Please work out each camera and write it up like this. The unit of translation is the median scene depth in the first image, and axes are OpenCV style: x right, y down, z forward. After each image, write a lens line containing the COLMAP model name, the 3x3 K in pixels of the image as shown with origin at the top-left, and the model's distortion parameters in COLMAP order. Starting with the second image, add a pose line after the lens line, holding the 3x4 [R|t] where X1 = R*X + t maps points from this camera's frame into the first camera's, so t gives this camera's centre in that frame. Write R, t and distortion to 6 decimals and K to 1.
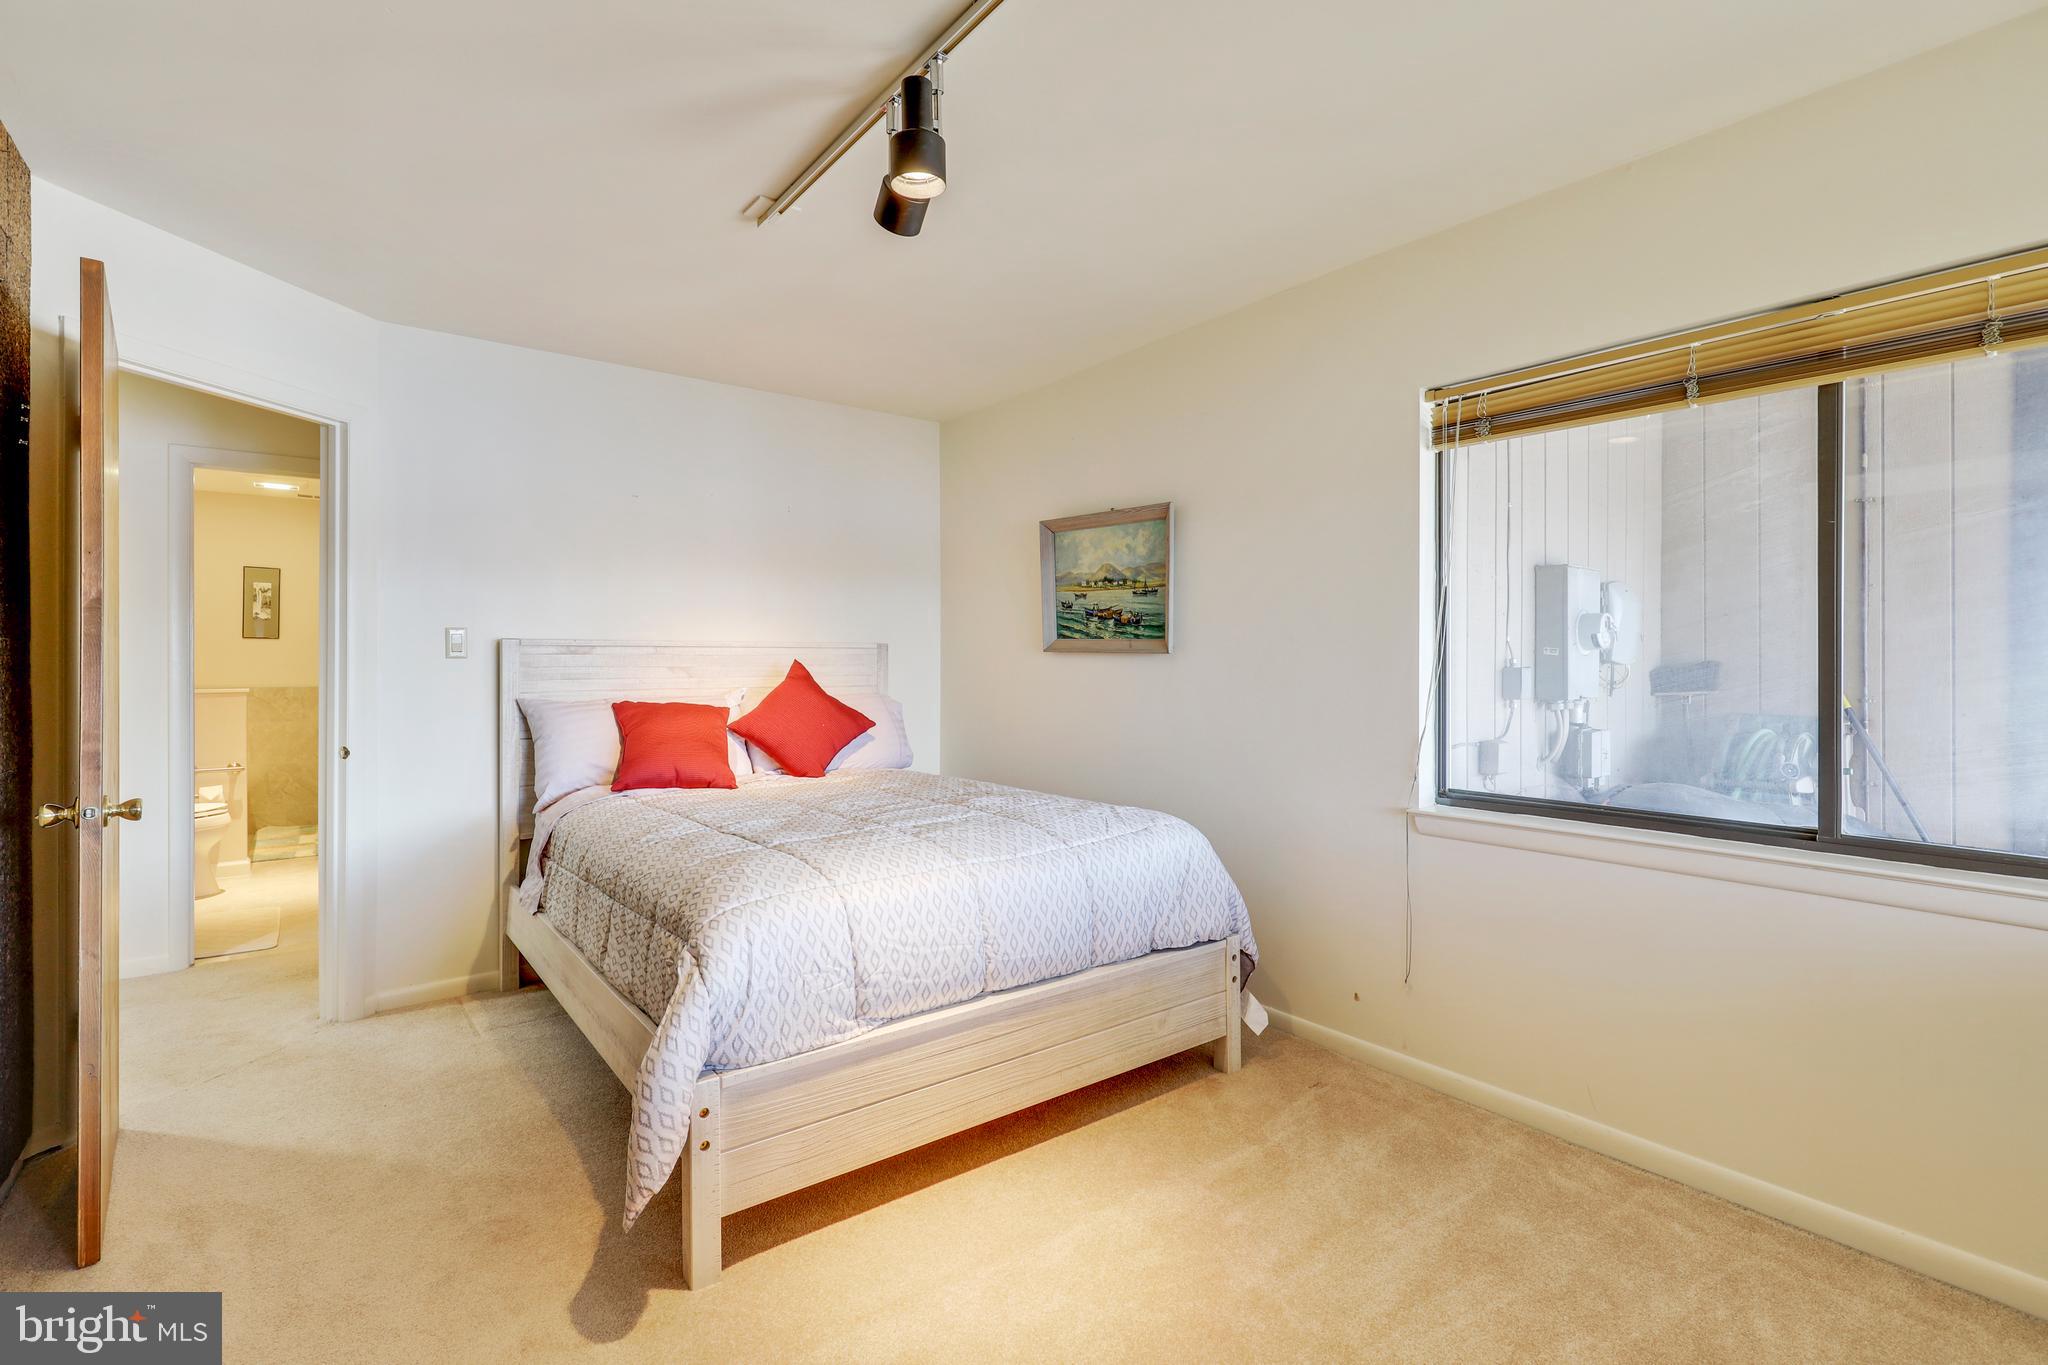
lens RADIAL K [[925.0, 0, 1020.8], [0, 925.0, 671.5], [0, 0, 1]] dist [0.002672, -0.001870]
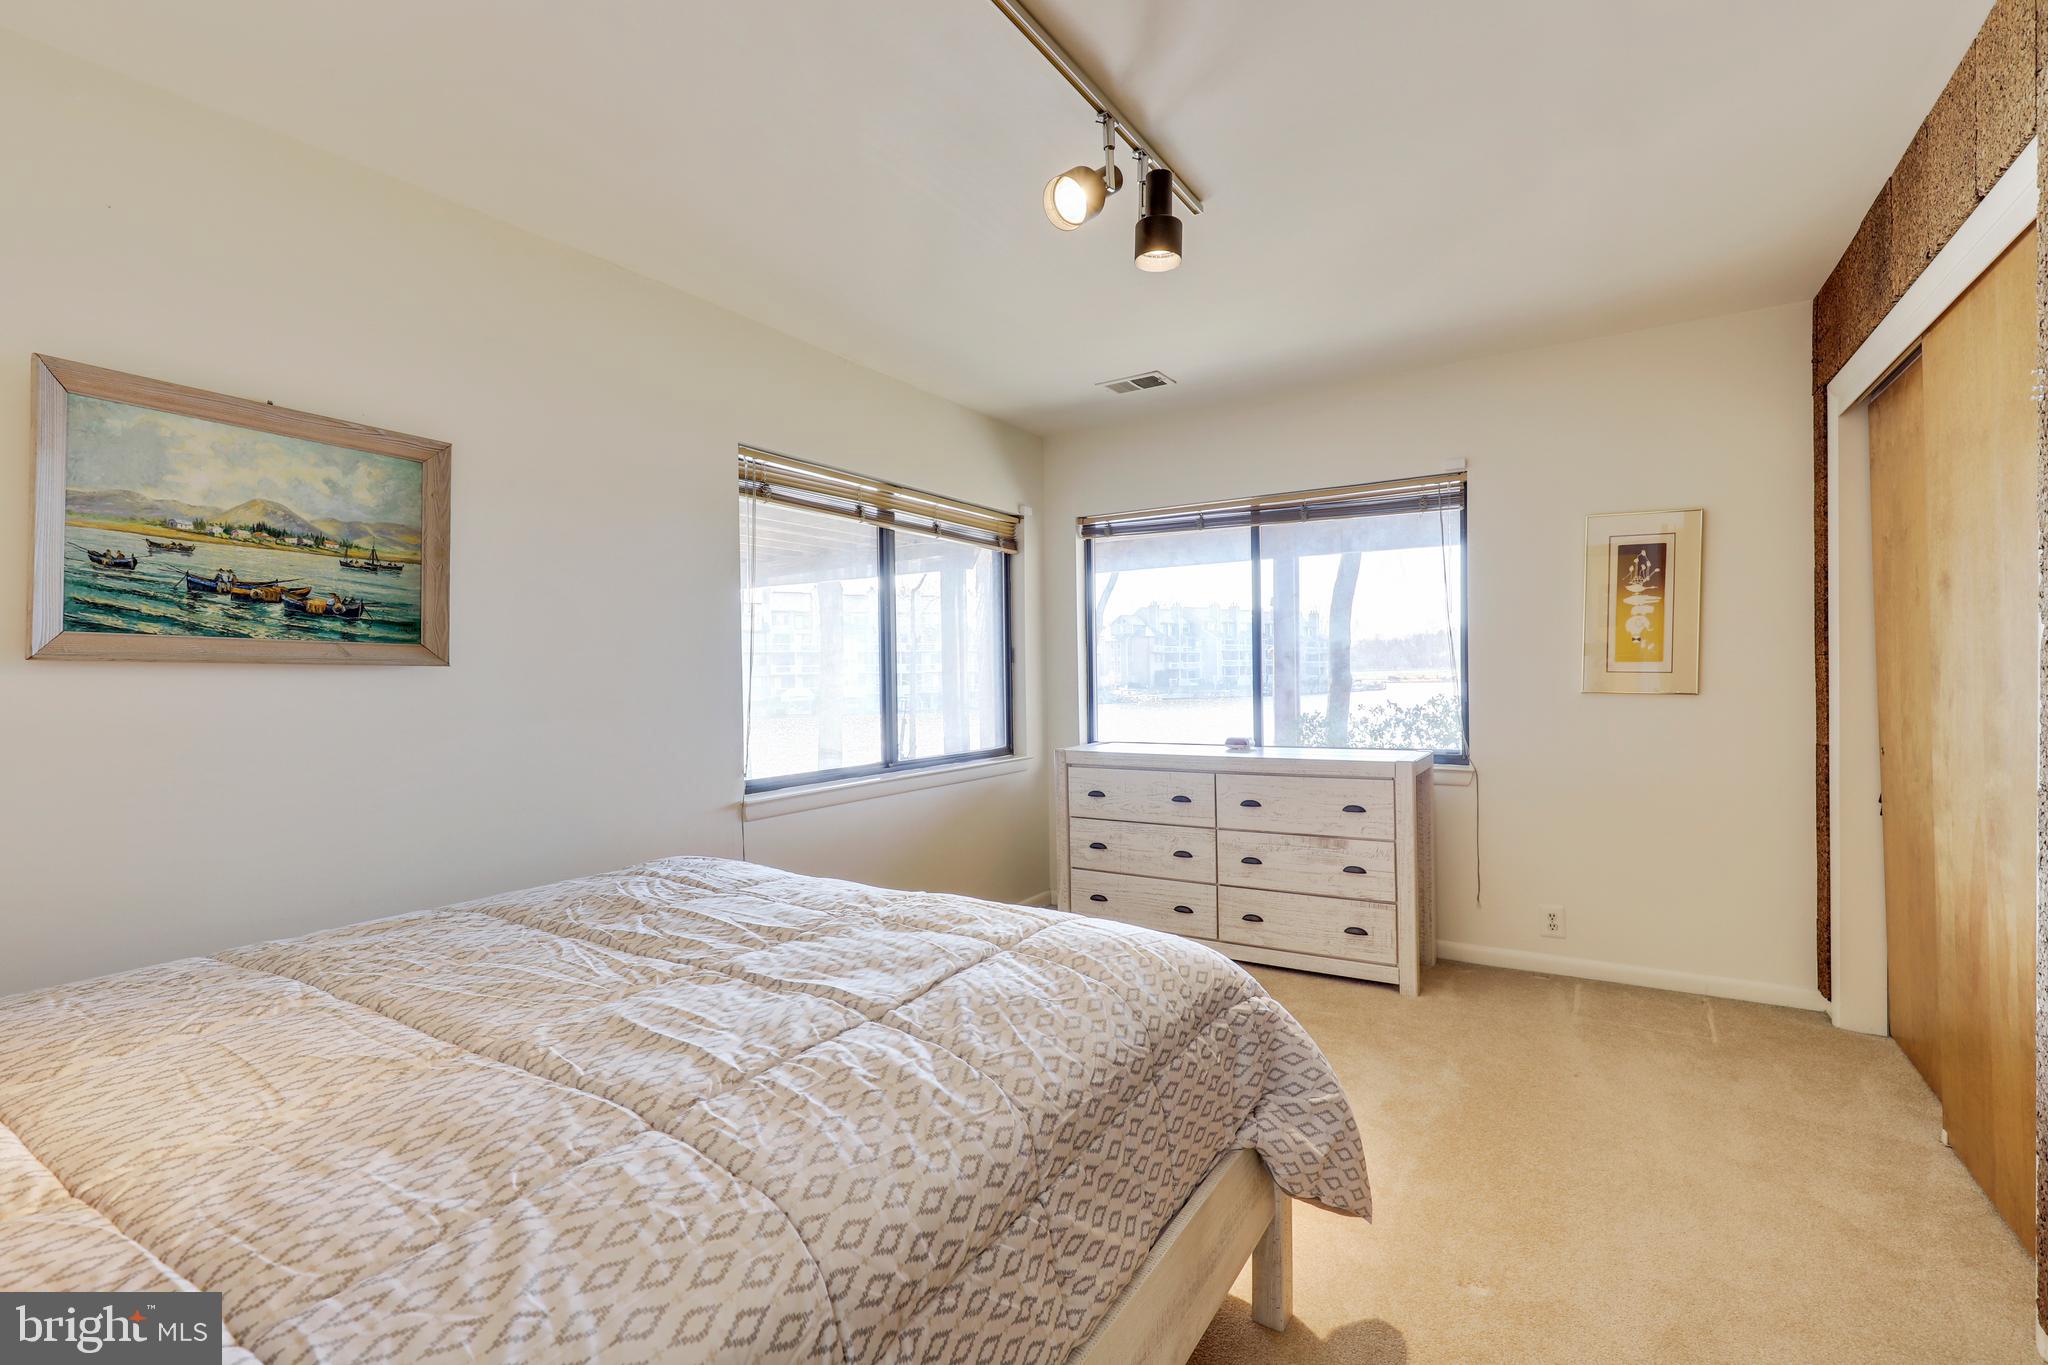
lens RADIAL K [[925.0, 0, 1018.9], [0, 925.0, 668.9], [0, 0, 1]] dist [0.002672, -0.001870]
pose [[-0.344143, -0.001541, 0.938916, -0.577132], [0.013905, 0.999881, 0.006738, -0.015067], [-0.938814, 0.015374, -0.344080, 0.782789]]
